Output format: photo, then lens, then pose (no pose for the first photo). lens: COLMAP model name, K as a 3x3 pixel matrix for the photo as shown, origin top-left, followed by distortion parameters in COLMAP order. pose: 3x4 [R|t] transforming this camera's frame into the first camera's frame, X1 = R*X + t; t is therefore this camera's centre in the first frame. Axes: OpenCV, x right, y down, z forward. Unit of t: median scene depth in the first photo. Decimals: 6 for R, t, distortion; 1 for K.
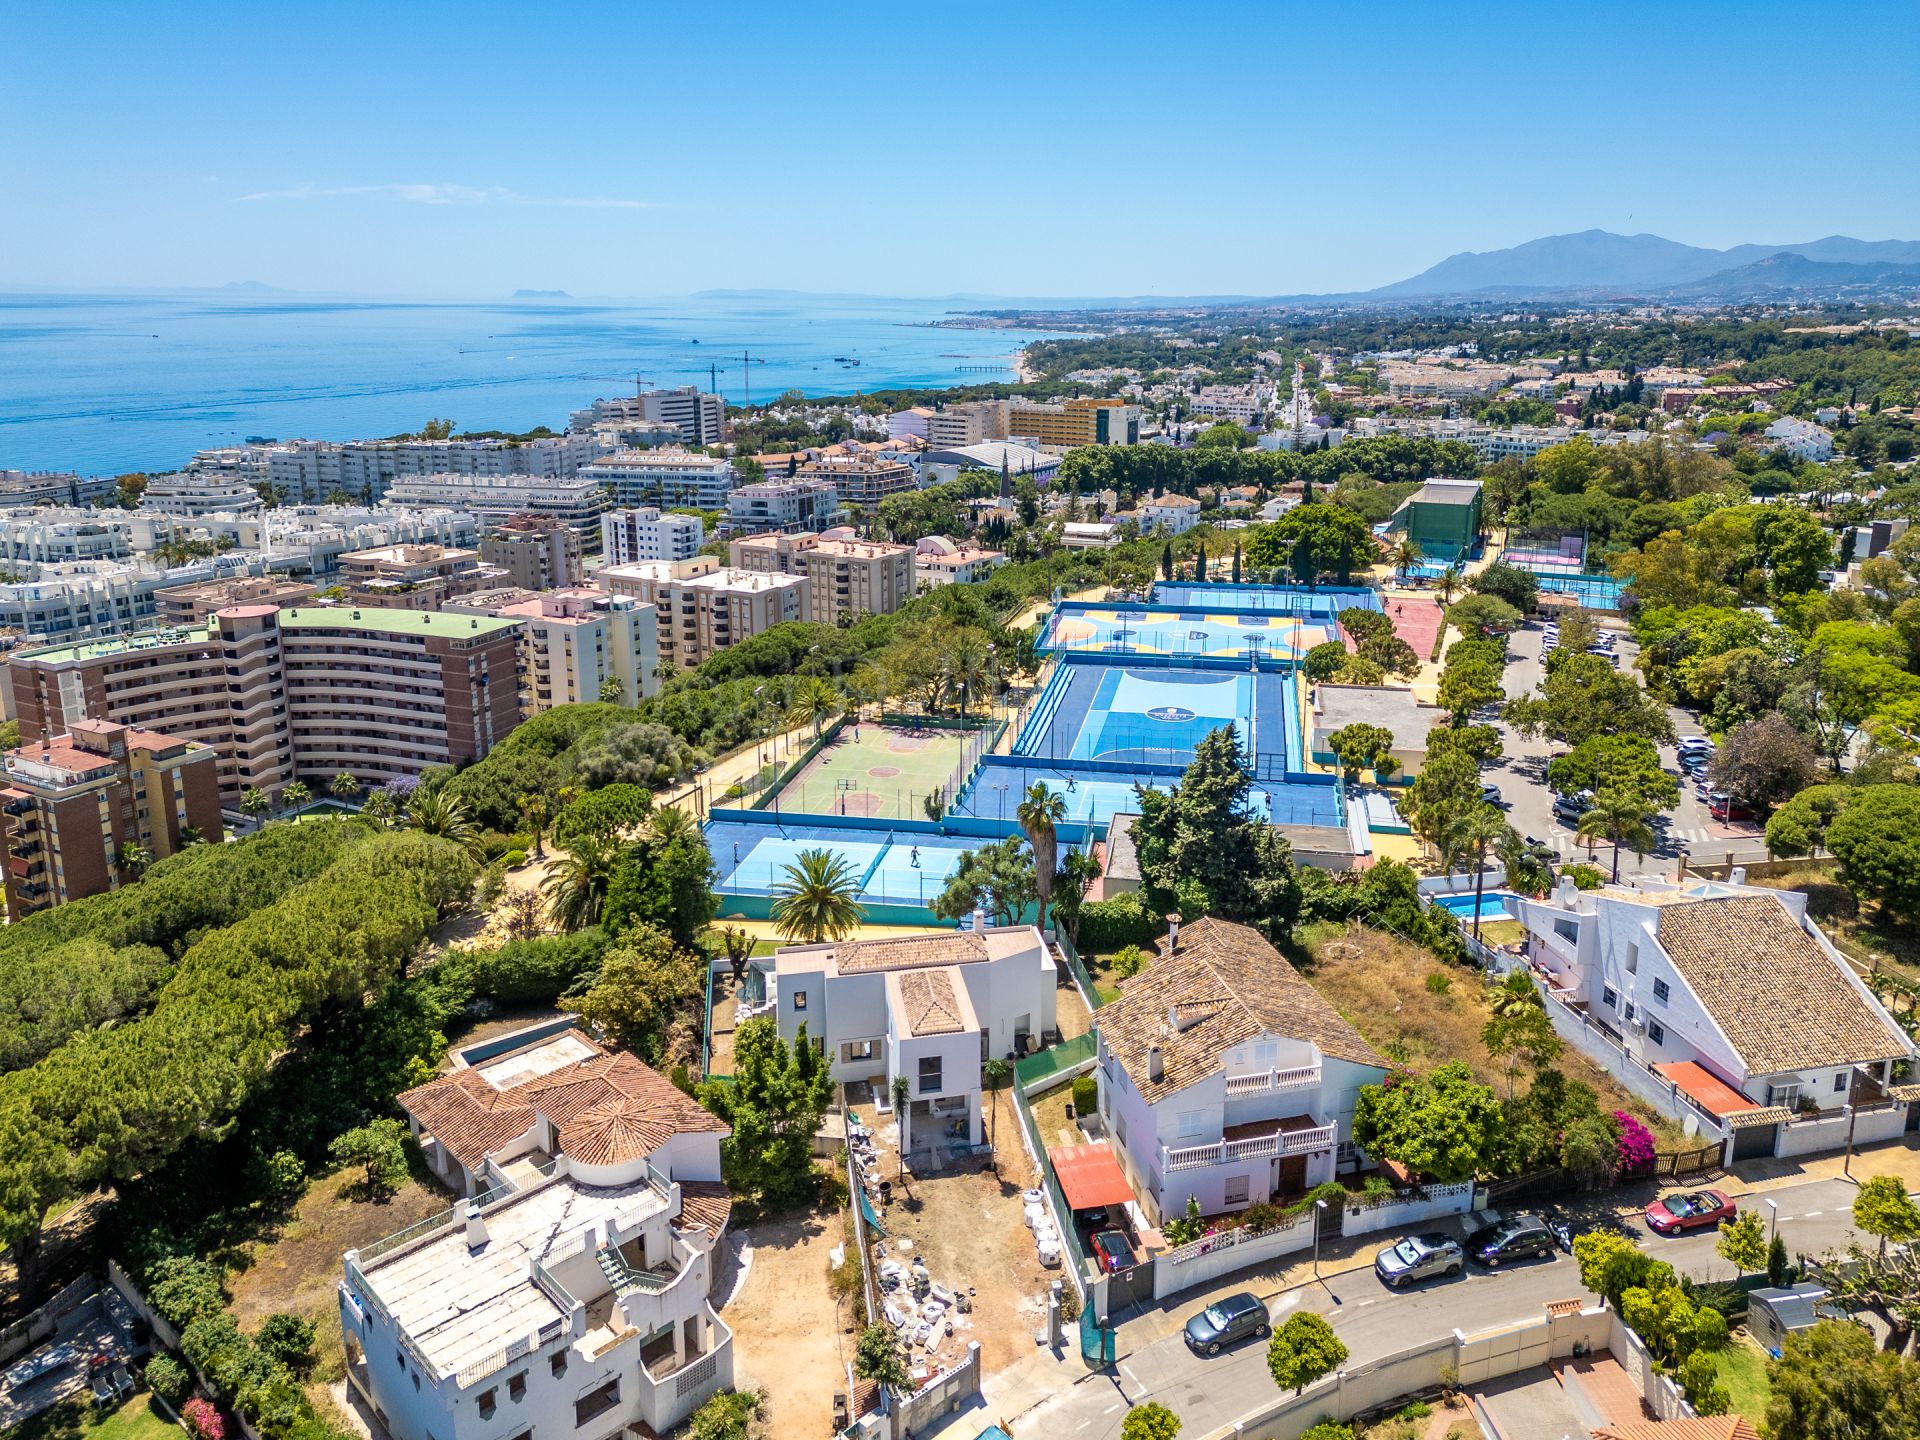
lens RADIAL K [[1384.2, 0, 1026.0], [0, 1384.2, 655.6], [0, 0, 1]] dist [0.075674, -0.077890]
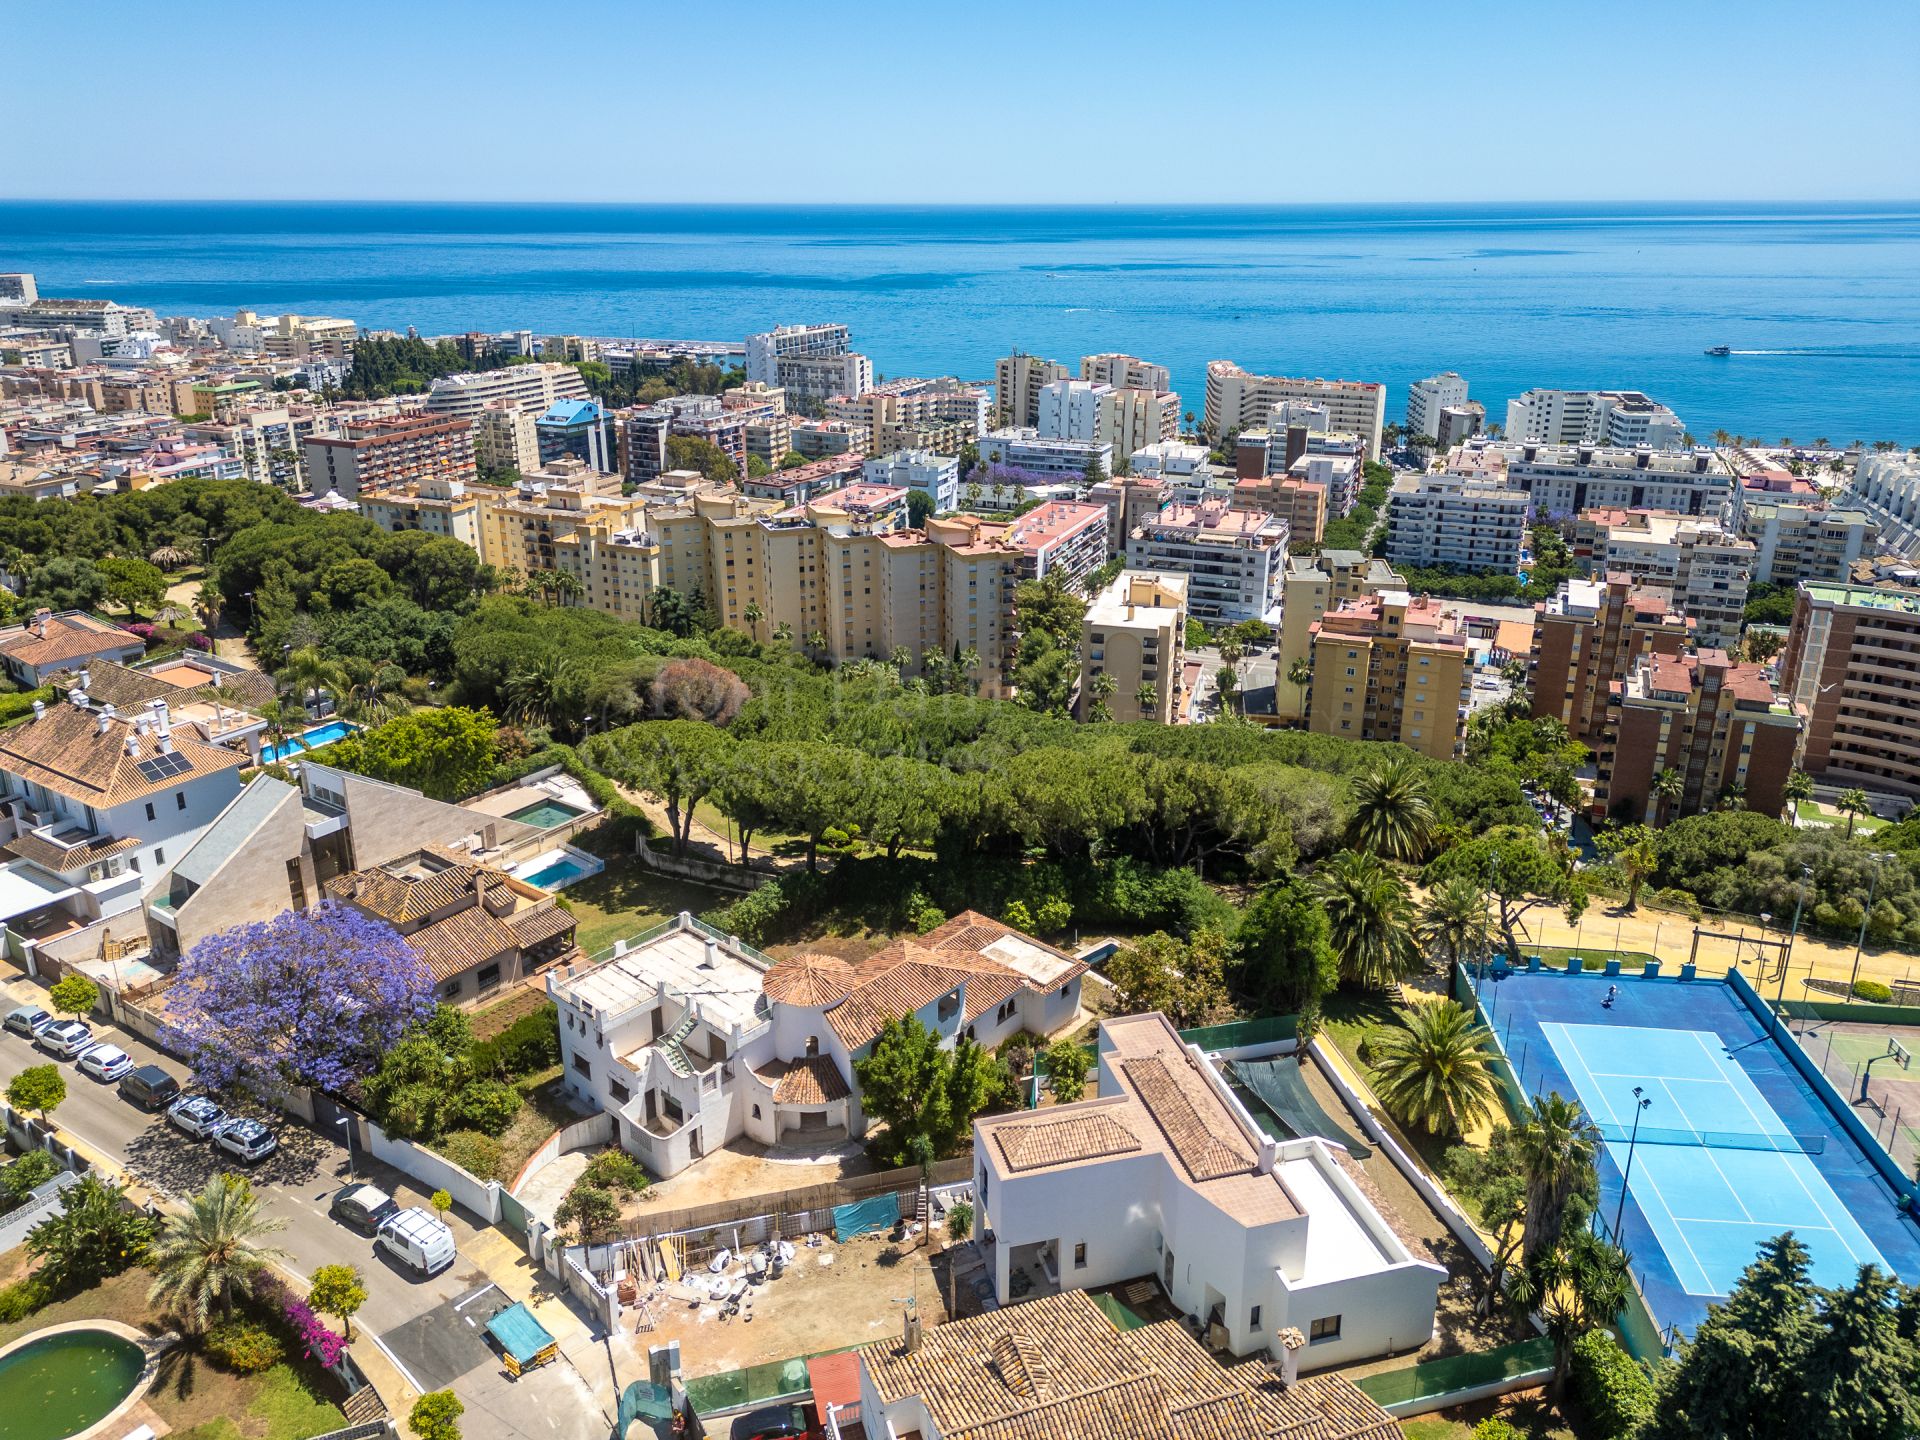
lens RADIAL K [[1360.3, 0, 933.3], [0, 1360.3, 705.3], [0, 0, 1]] dist [0.072920, -0.075910]
pose [[0.033674, 0.332512, -0.942498, 0.227273], [-0.241268, 0.917846, 0.315195, -0.080857], [0.969874, 0.216781, 0.111132, 0.297872]]
